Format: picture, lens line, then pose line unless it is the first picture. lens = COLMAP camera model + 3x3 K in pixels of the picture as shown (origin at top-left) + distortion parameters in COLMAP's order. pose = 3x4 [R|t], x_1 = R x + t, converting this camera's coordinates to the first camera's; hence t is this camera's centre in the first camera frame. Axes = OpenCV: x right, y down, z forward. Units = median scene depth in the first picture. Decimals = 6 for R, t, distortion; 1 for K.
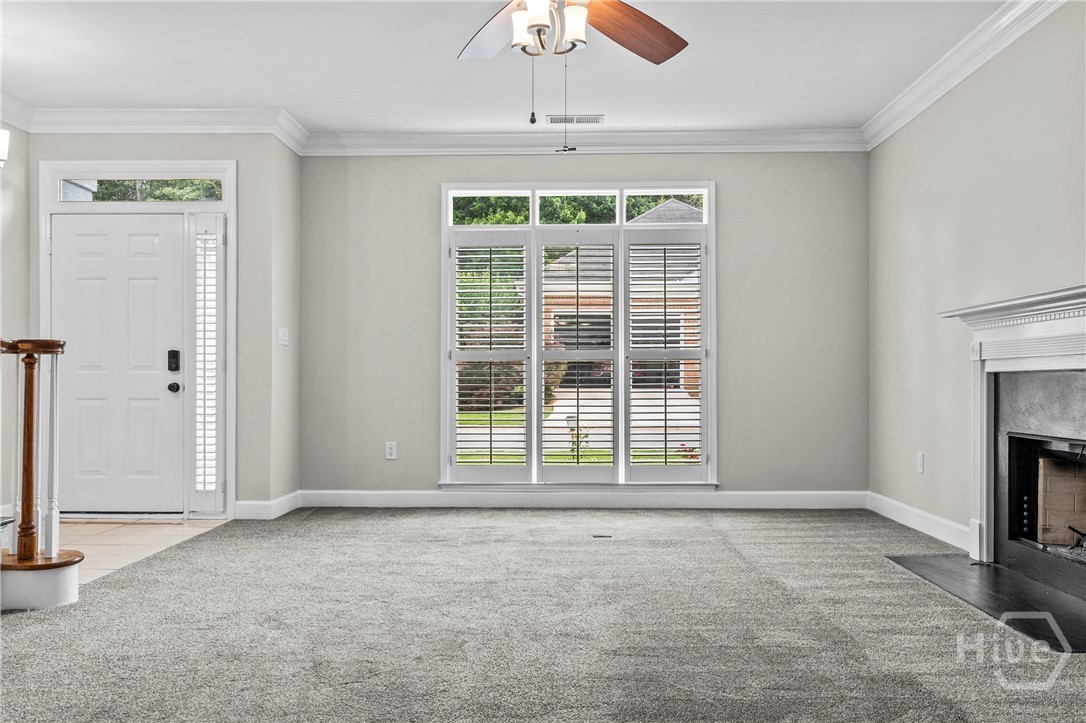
lens RADIAL K [[869.1, 0, 544.3], [0, 869.1, 390.8], [0, 0, 1]] dist [-0.001678, -0.001576]
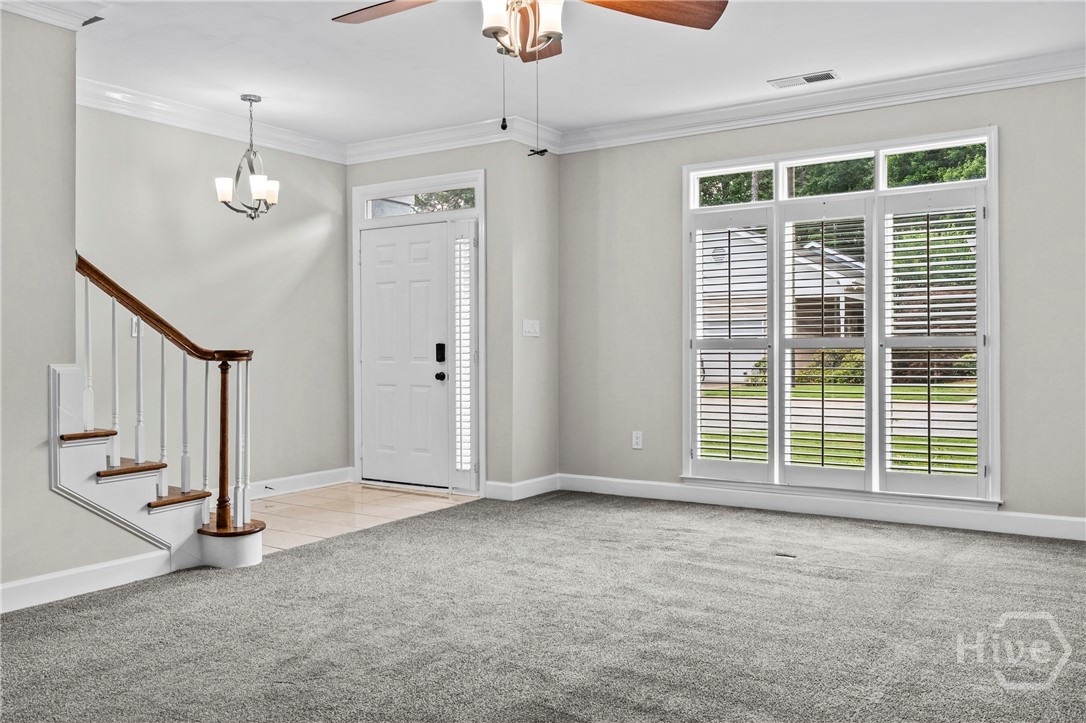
lens RADIAL K [[862.1, 0, 543.0], [0, 862.1, 361.5], [0, 0, 1]] dist [-0.004072, 0.001544]
pose [[0.860290, 0.002768, -0.509797, 0.258215], [0.000543, 0.999980, 0.006347, -0.030170], [0.509804, -0.005737, 0.860271, 0.105300]]
